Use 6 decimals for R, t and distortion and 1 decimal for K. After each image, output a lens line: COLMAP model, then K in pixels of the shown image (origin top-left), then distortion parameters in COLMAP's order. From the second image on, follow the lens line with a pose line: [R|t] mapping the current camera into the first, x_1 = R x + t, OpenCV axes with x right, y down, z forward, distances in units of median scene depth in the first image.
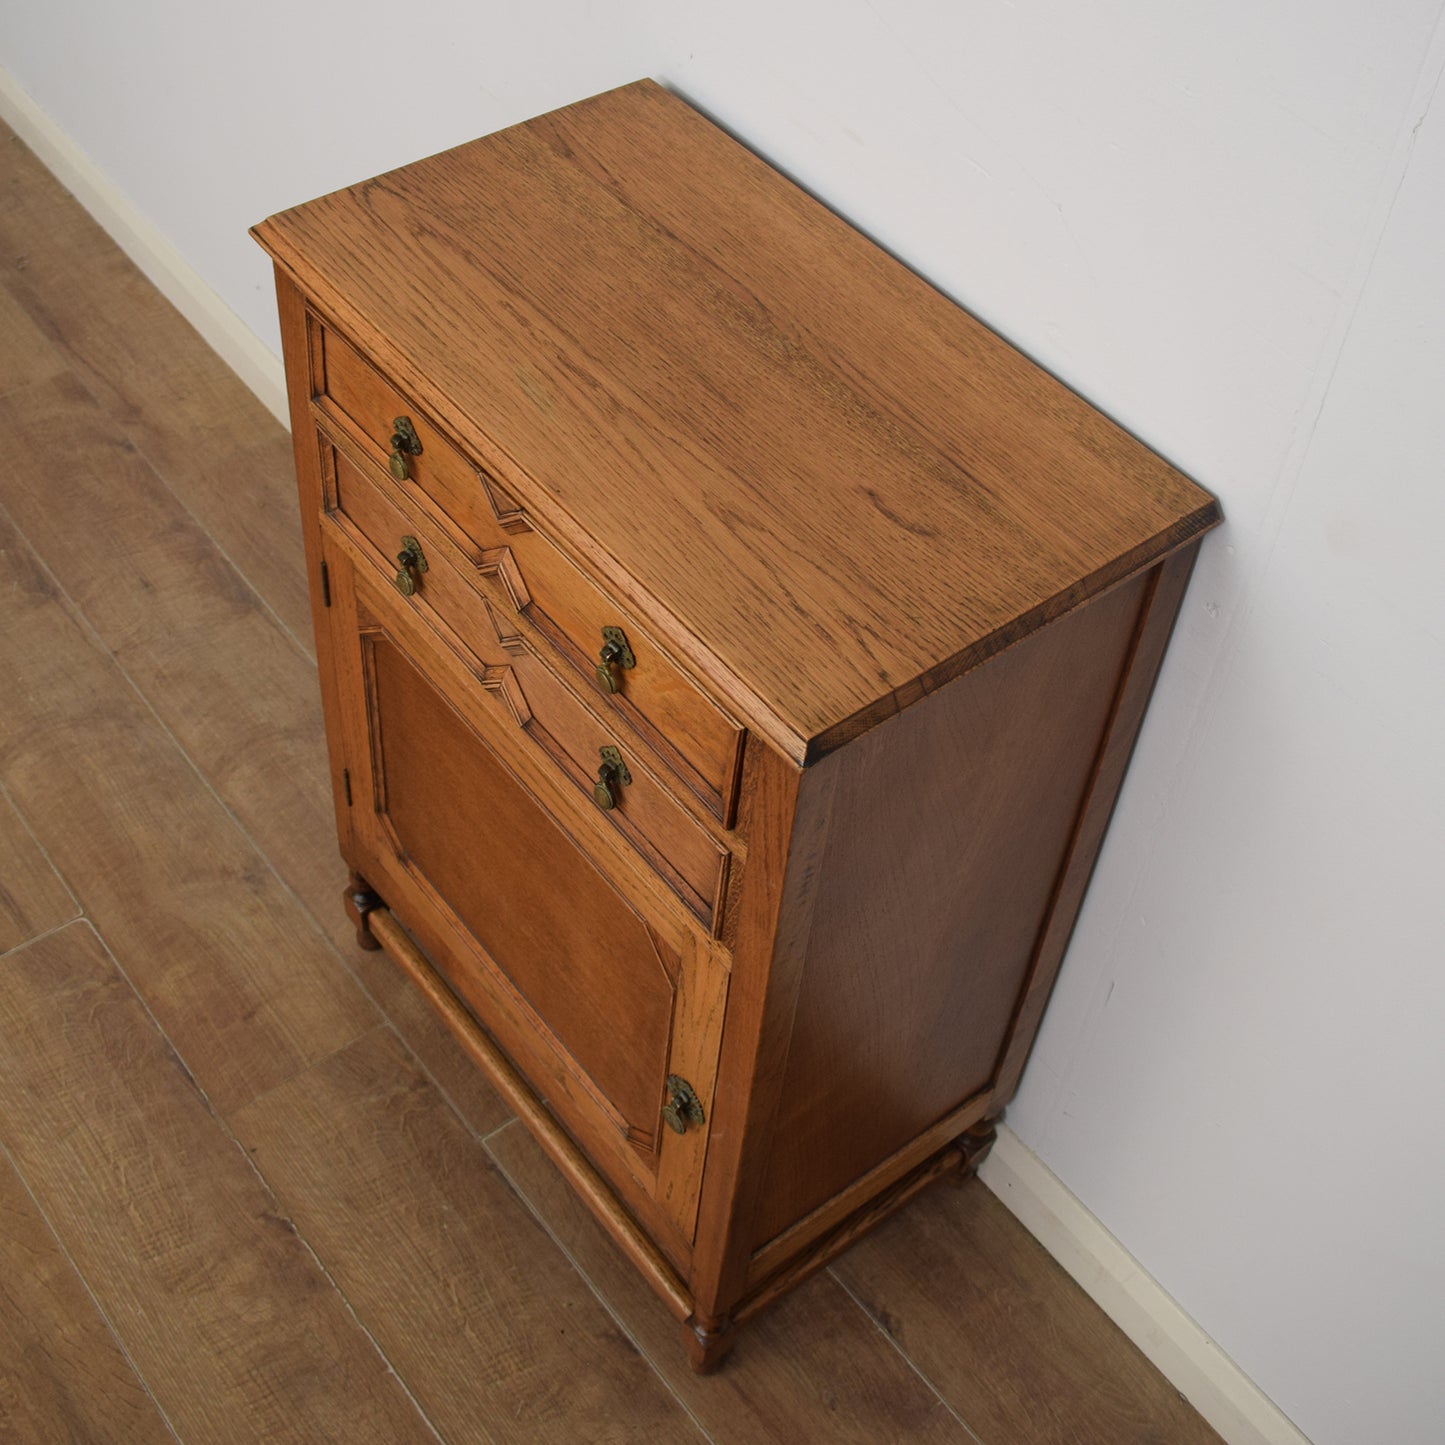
lens RADIAL K [[2034.8, 0, 679.0], [0, 2034.8, 600.0], [0, 0, 1]] dist [-0.096516, 0.010266]
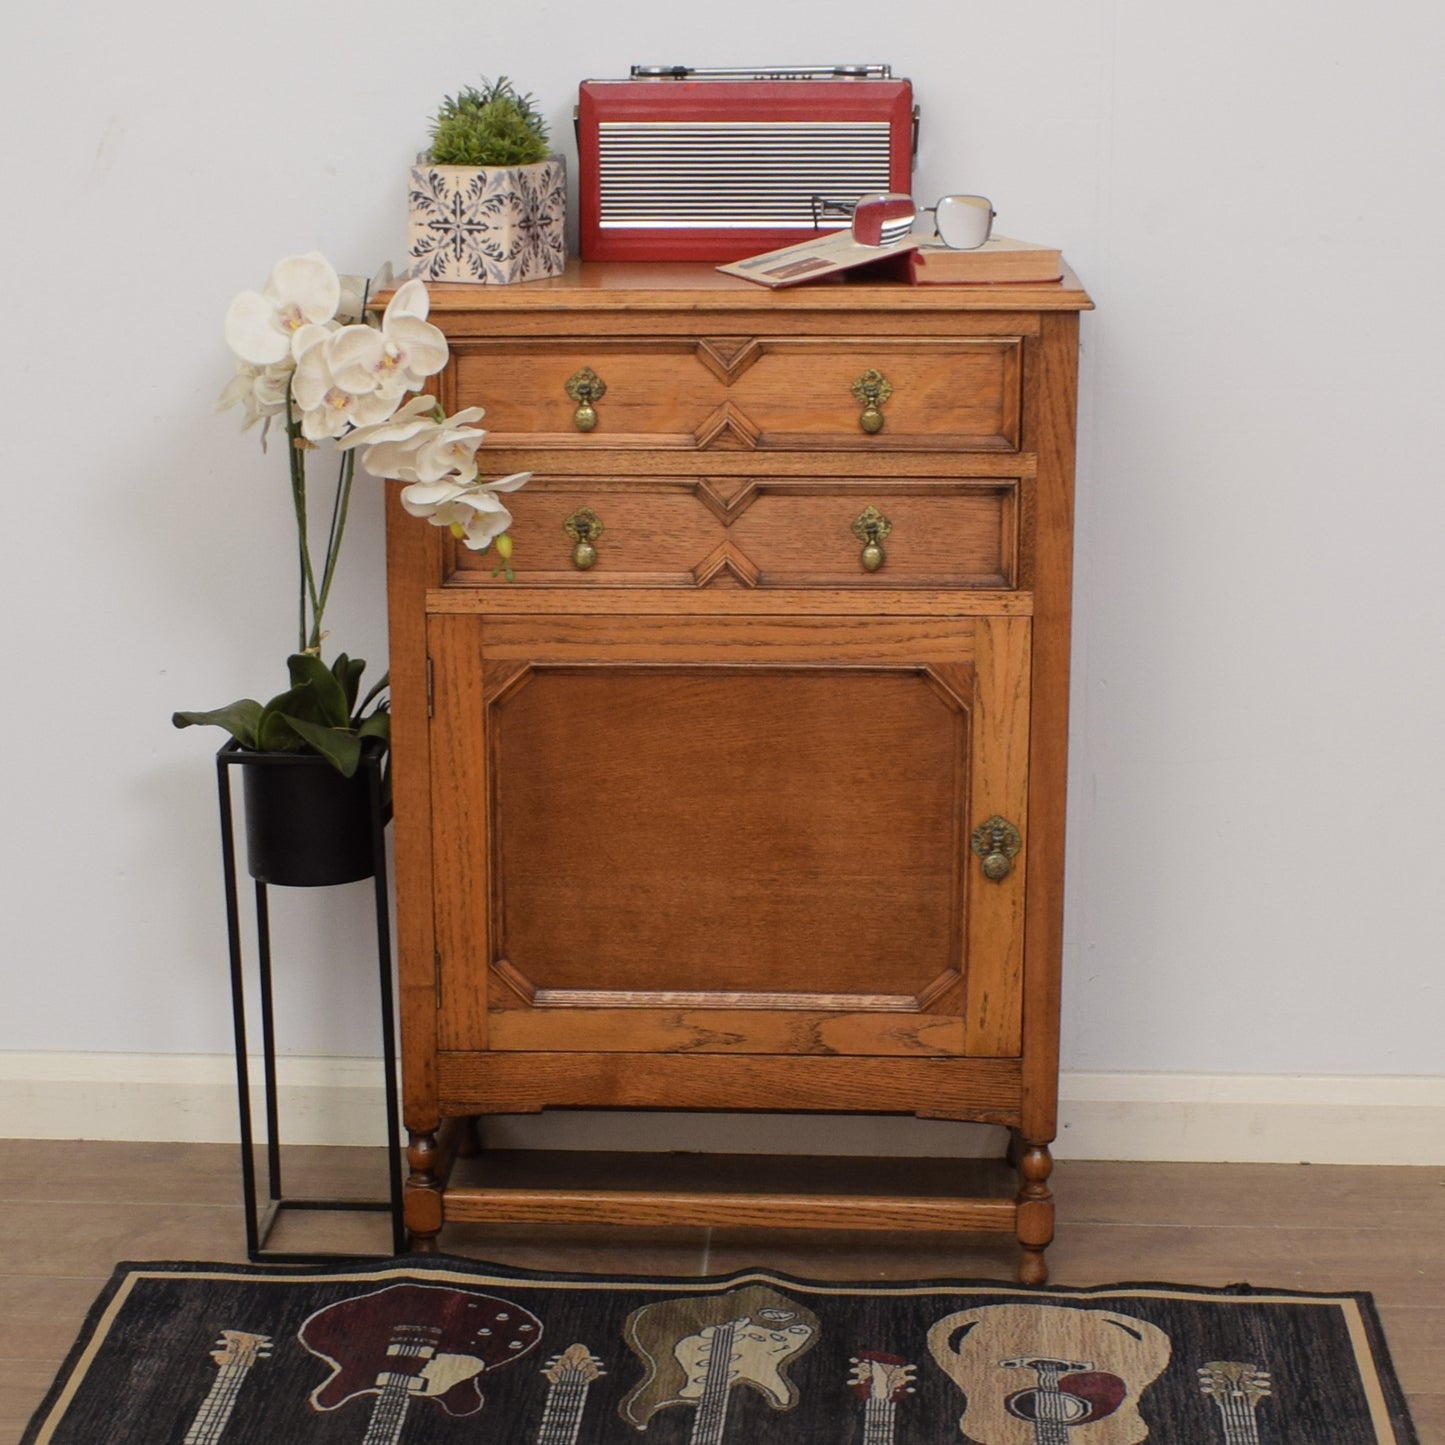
lens RADIAL K [[3417.1, 0, 687.6], [0, 3417.1, 867.8], [0, 0, 1]] dist [-0.062070, -0.141370]
pose [[0.654799, -0.257533, 0.710574, -1.276449], [0.570596, 0.784978, -0.241310, 0.531015], [-0.495639, 0.563460, 0.660950, -0.177993]]
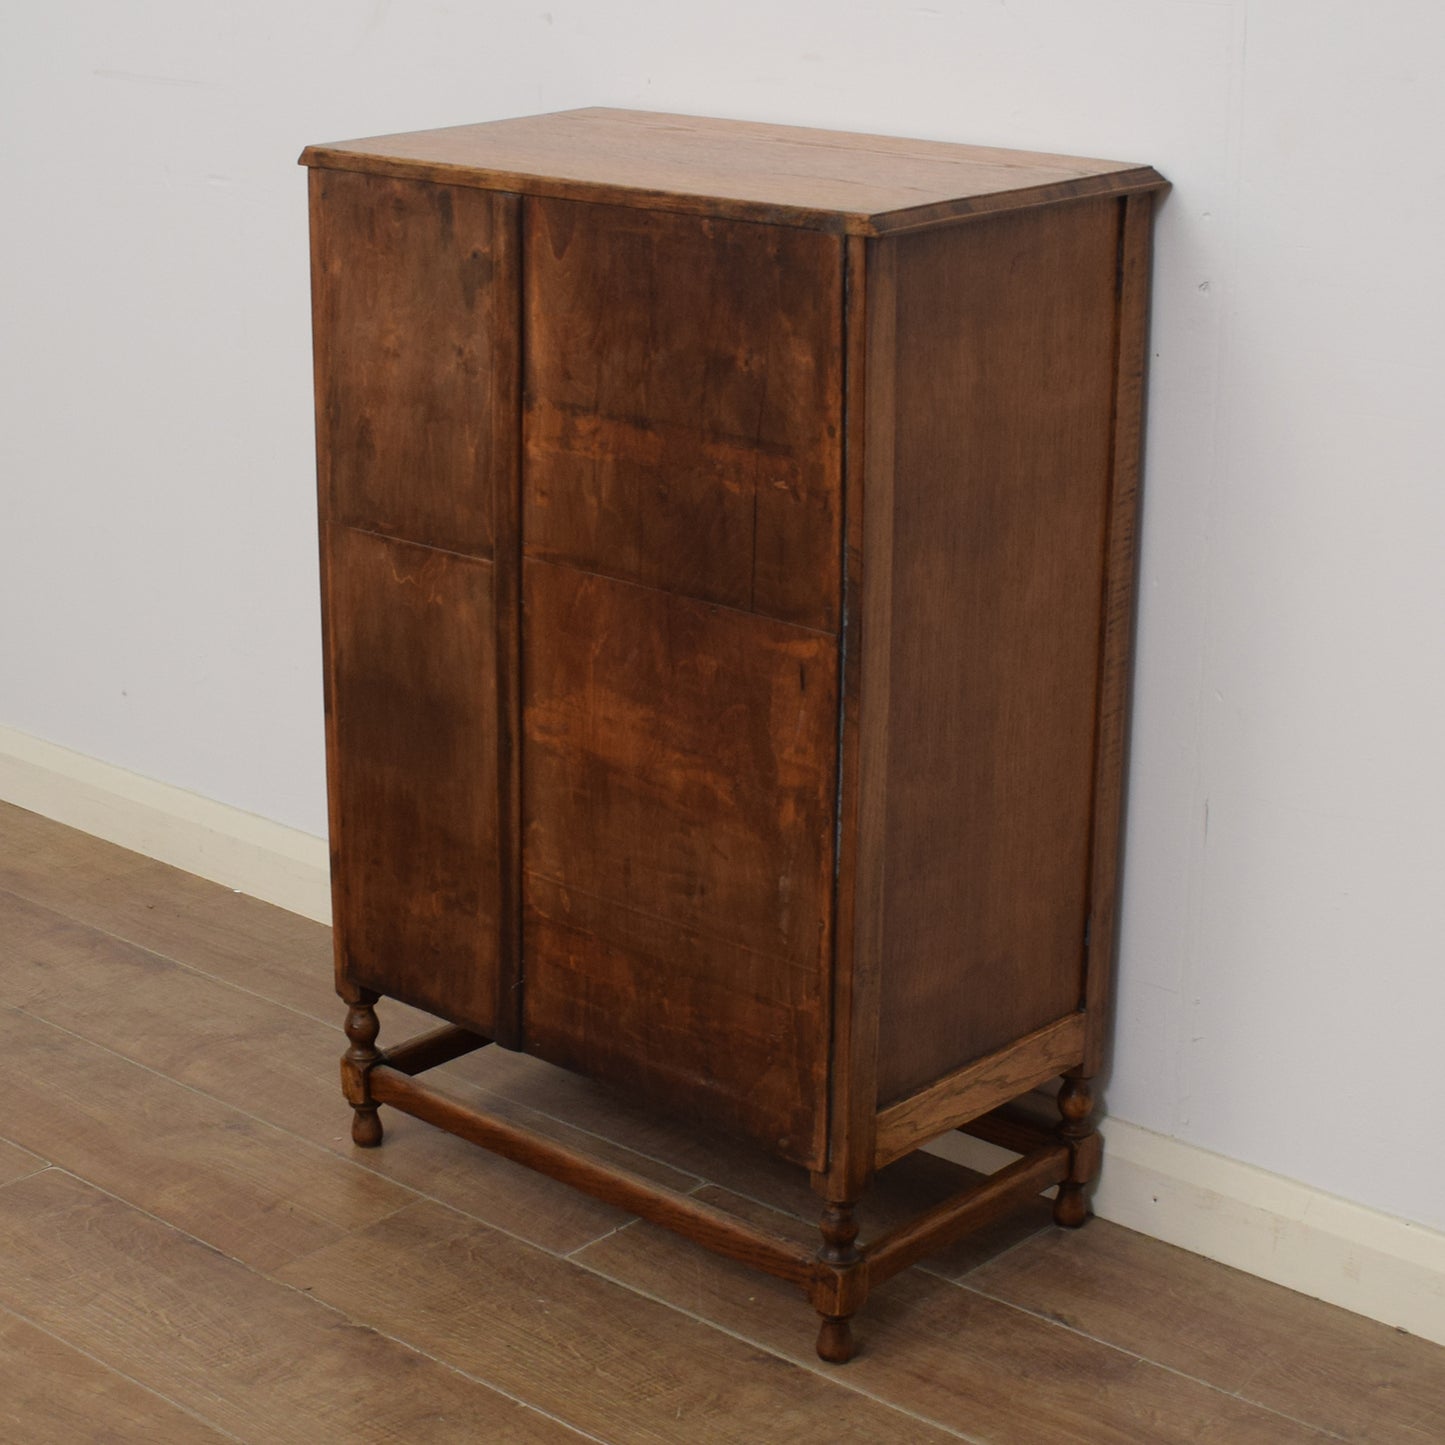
lens RADIAL K [[2990.2, 0, 609.3], [0, 2990.2, 742.3], [0, 0, 1]] dist [-0.078578, -0.036435]
pose [[0.985236, -0.108570, 0.132376, -0.242875], [0.157309, 0.879215, -0.449706, 0.706825], [-0.067562, 0.463890, 0.883313, -0.269019]]
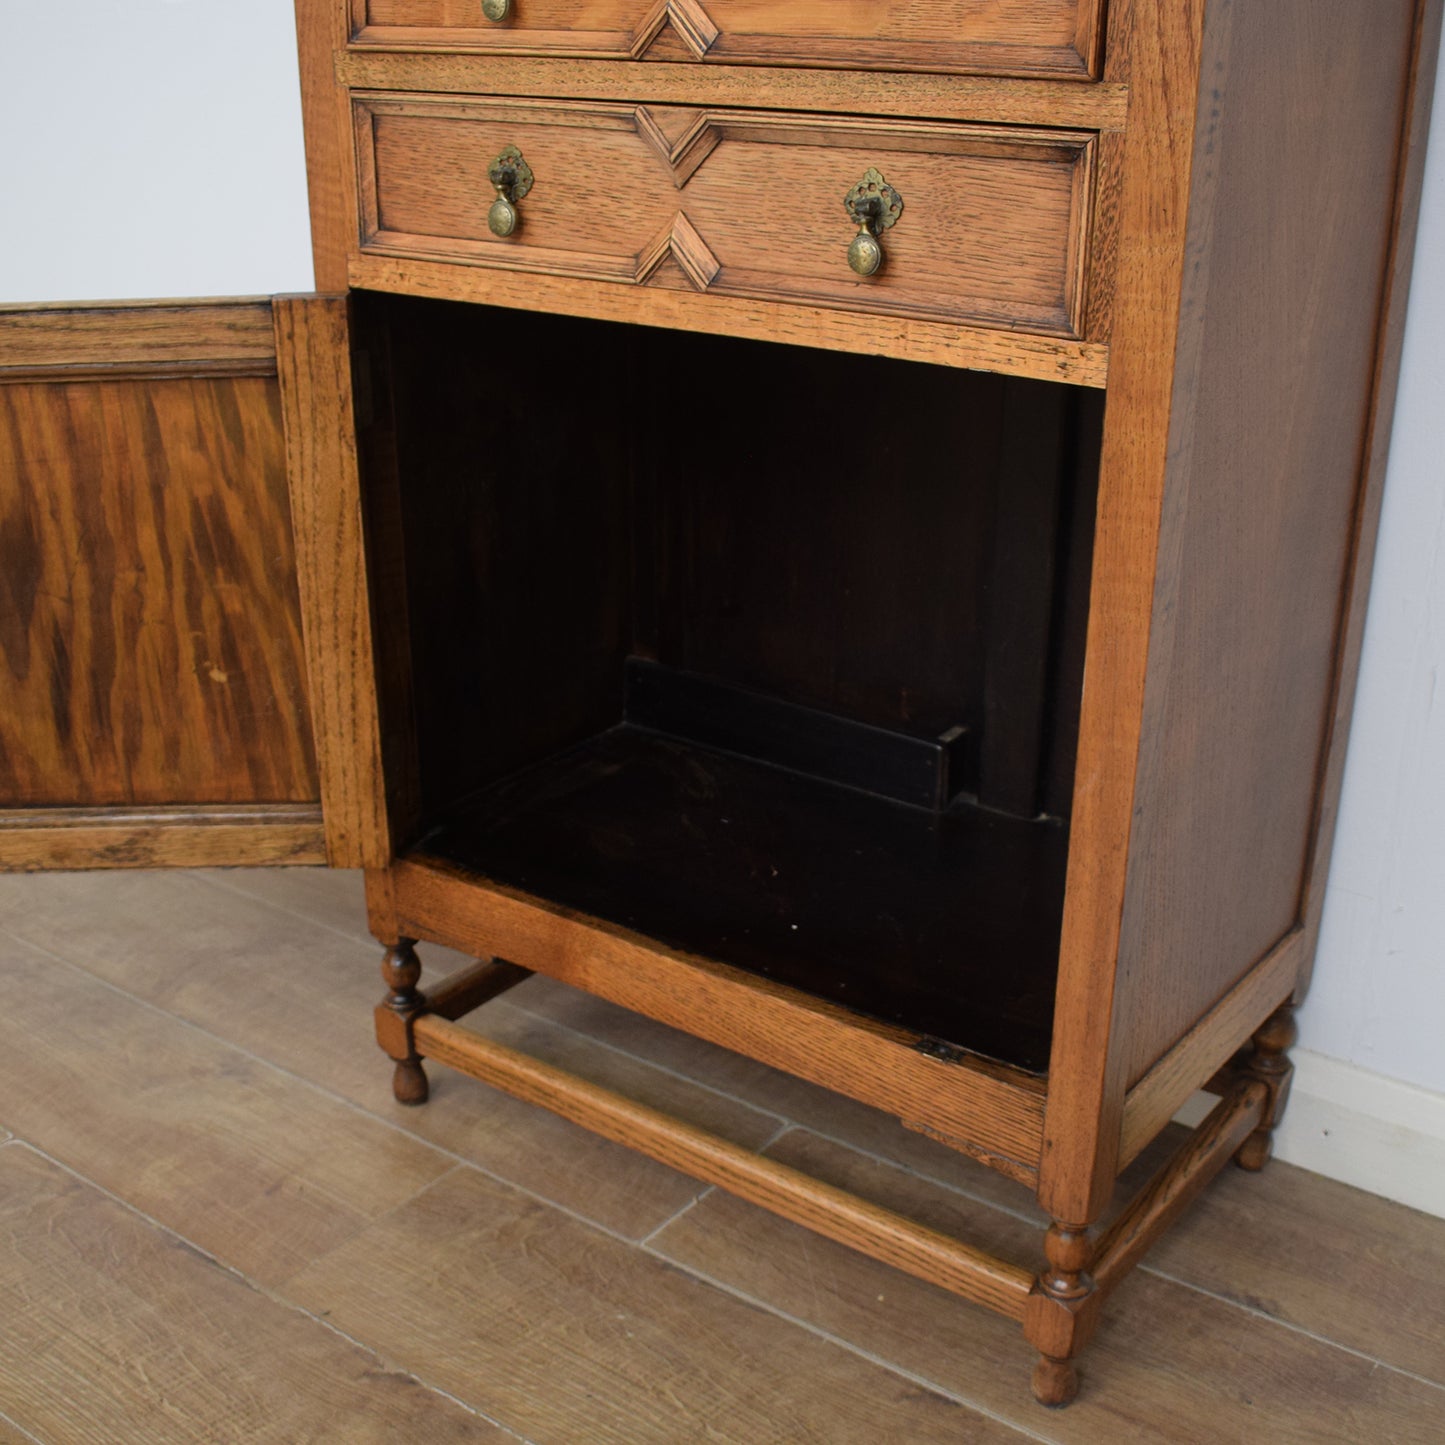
lens RADIAL K [[1919.2, 0, 711.3], [0, 1919.2, 811.4], [0, 0, 1]] dist [-0.089677, -0.010433]
pose [[0.963588, -0.158398, 0.215425, -0.210056], [0.225443, 0.914486, -0.335992, 0.388121], [-0.143782, 0.372324, 0.916898, 0.339339]]
